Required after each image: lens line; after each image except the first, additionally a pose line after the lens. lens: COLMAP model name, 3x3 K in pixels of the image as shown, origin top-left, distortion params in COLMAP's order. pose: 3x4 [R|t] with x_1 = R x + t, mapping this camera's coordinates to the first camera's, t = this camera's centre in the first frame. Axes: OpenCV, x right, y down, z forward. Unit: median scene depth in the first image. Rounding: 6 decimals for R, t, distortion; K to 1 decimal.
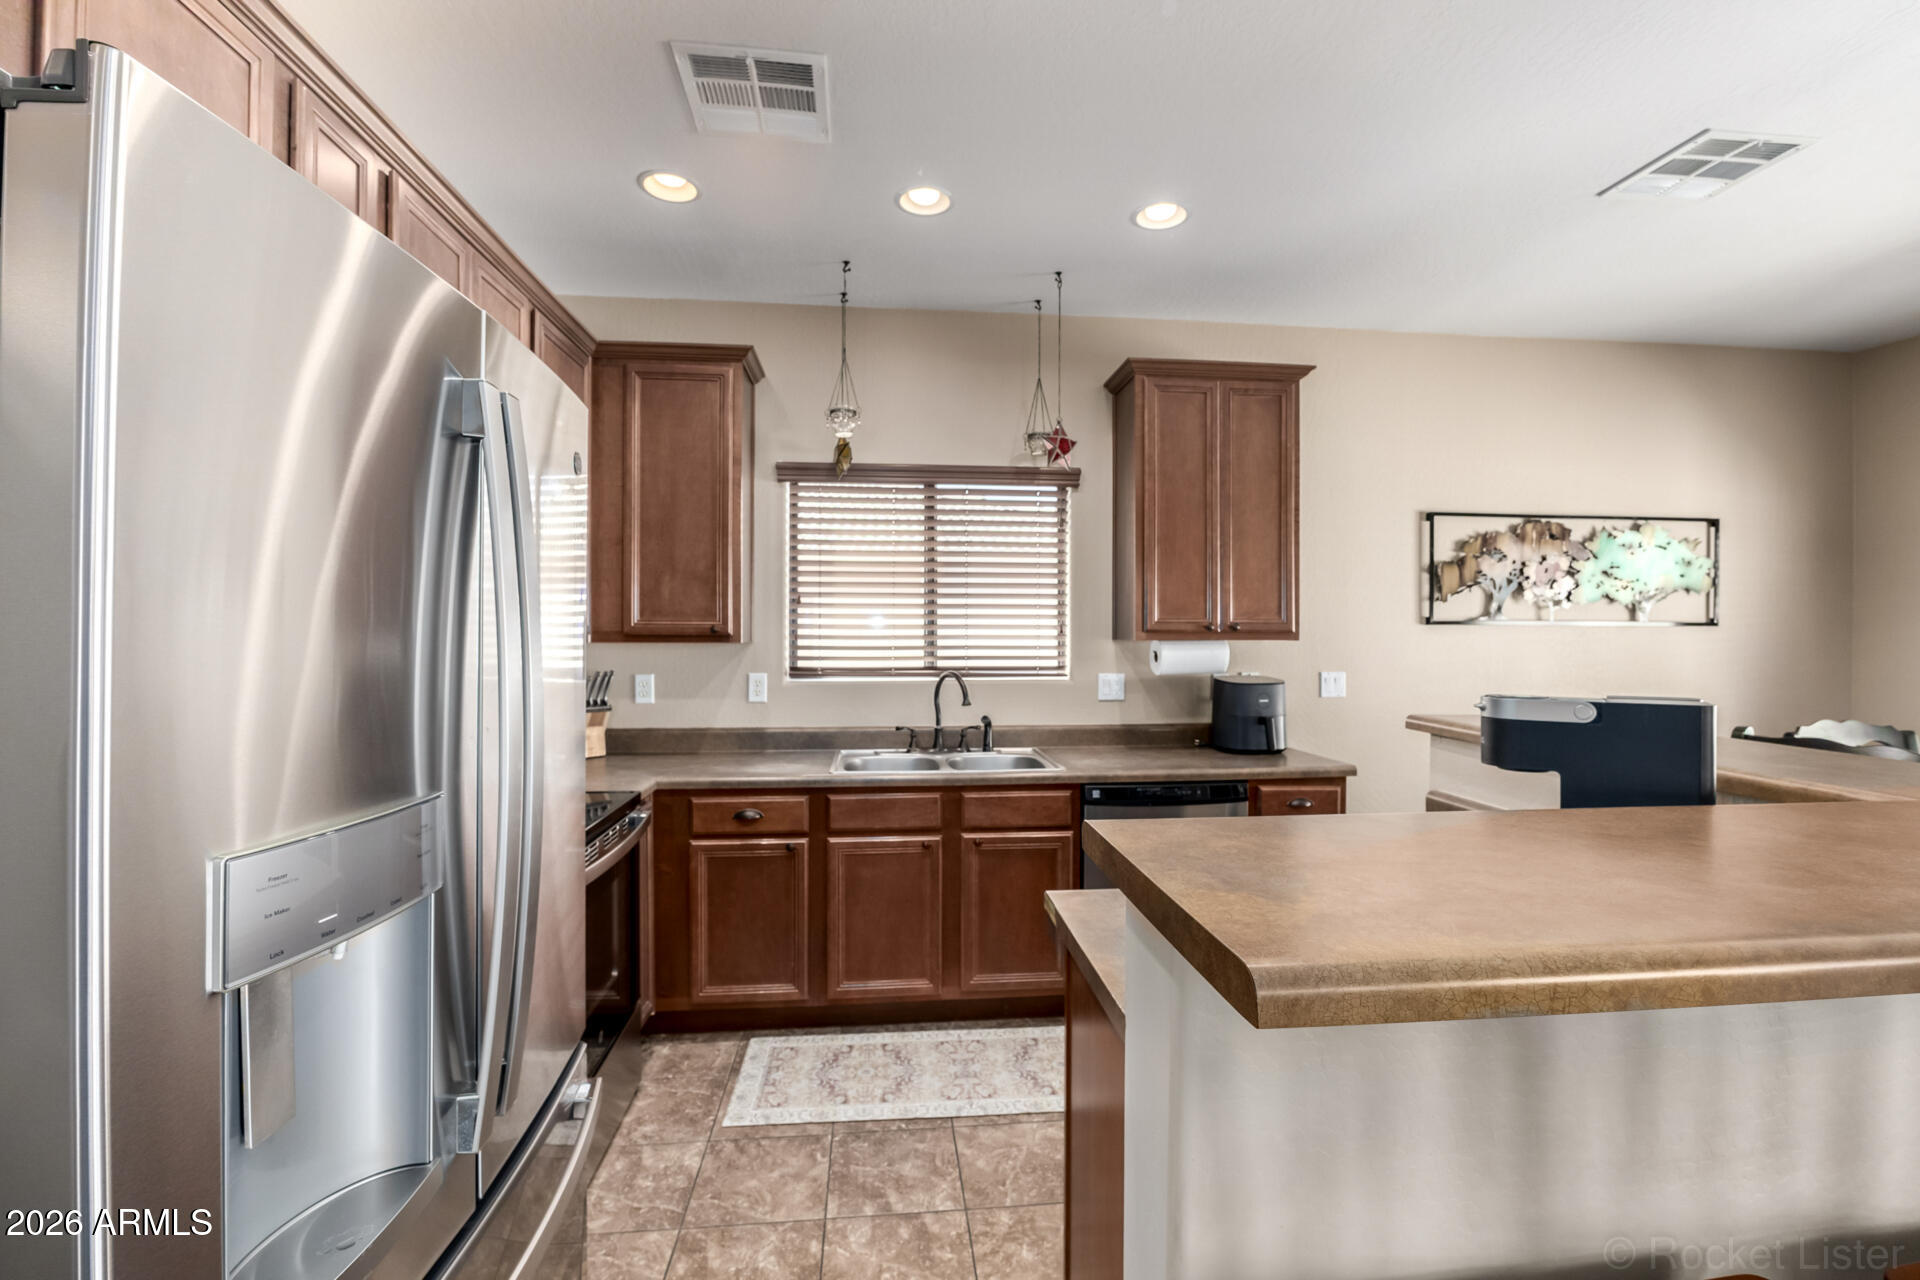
lens RADIAL K [[832.1, 0, 969.5], [0, 832.1, 629.1], [0, 0, 1]] dist [0.001278, 0.000207]
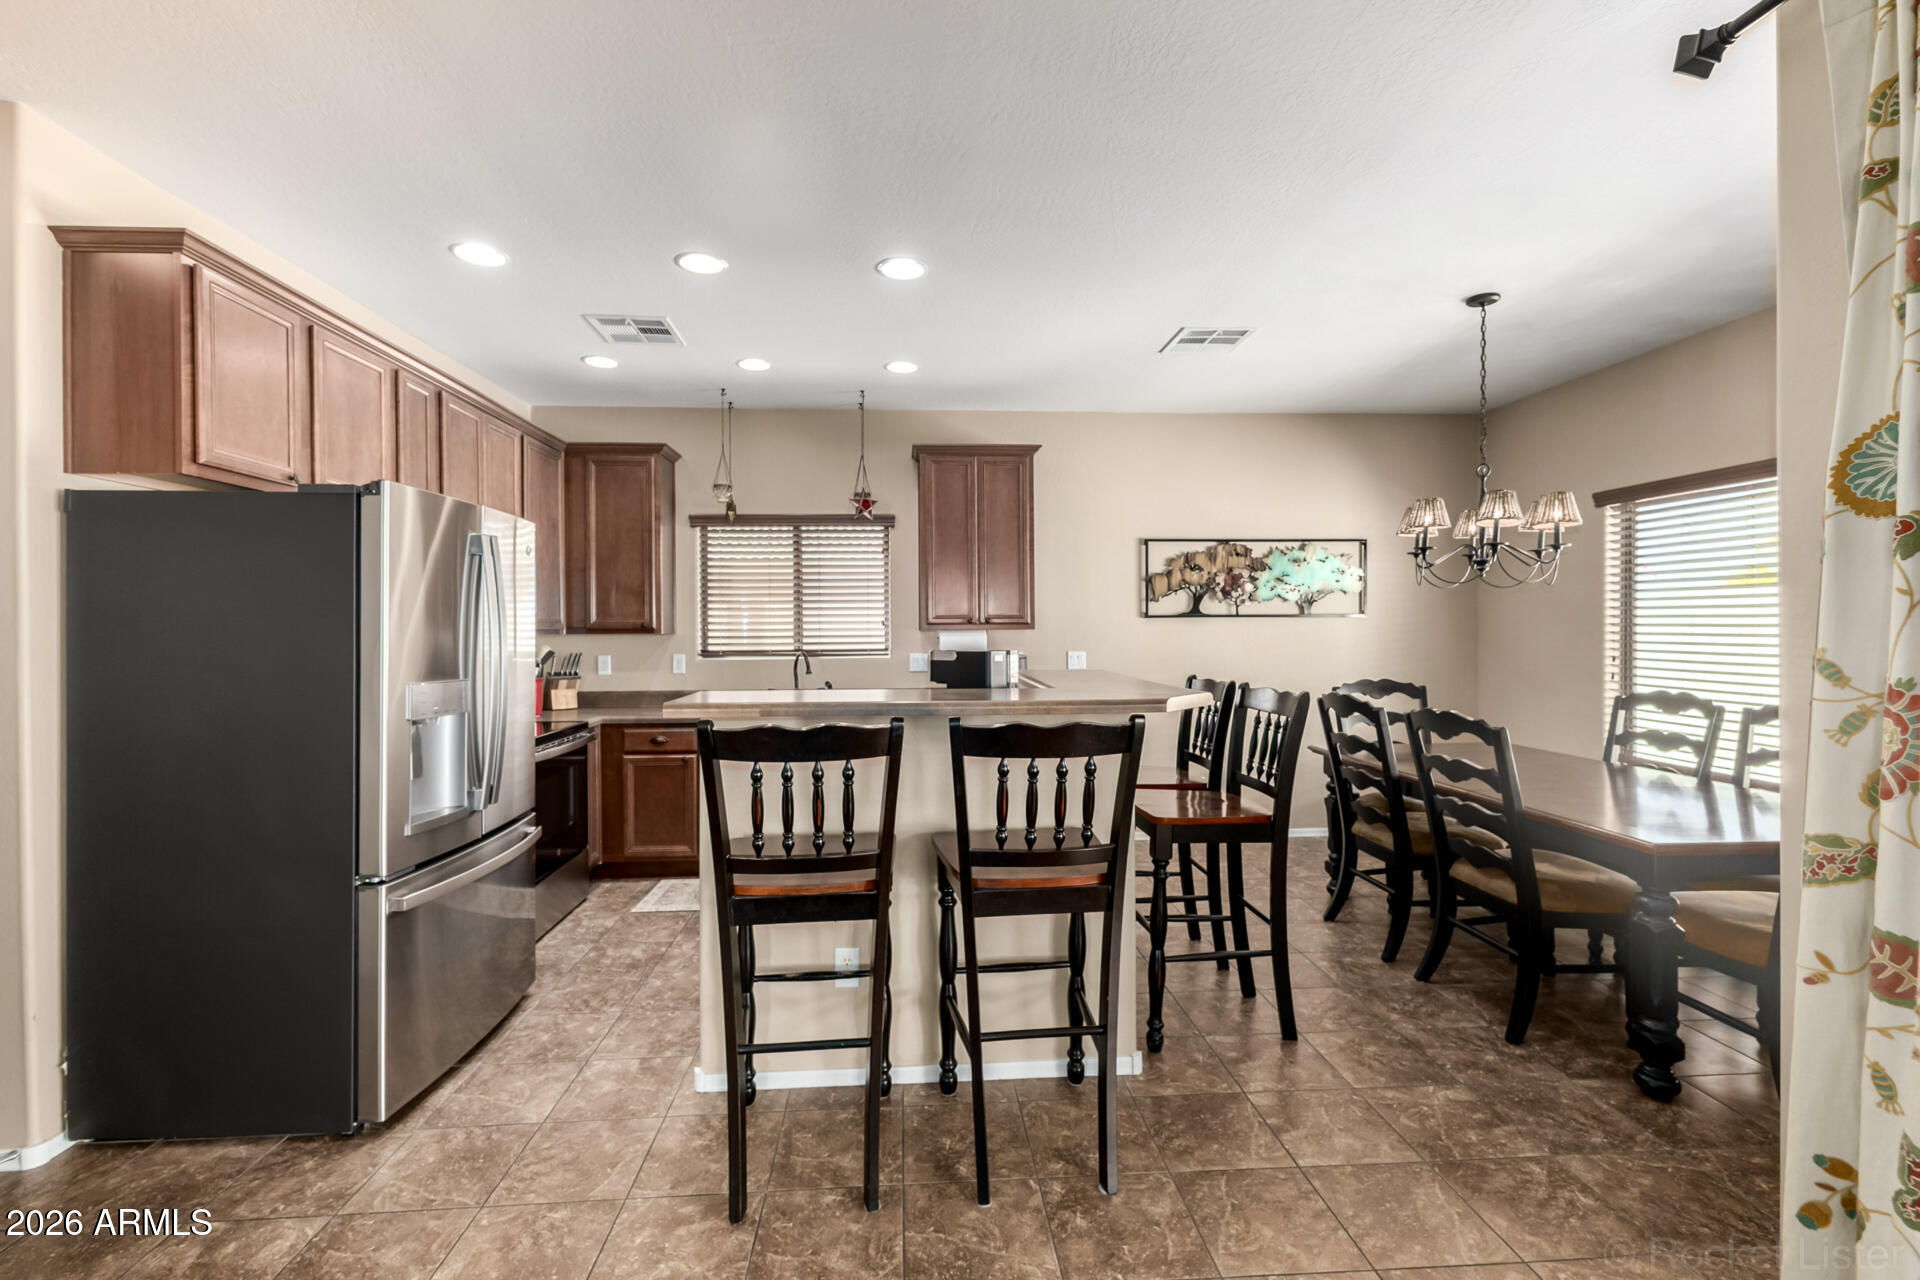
lens RADIAL K [[832.1, 0, 965.0], [0, 832.1, 624.1], [0, 0, 1]] dist [0.001278, 0.000207]
pose [[0.999147, -0.010067, -0.040045, 0.316360], [0.009782, 0.999926, -0.007295, 0.014175], [0.040115, 0.006897, 0.999171, -0.470549]]
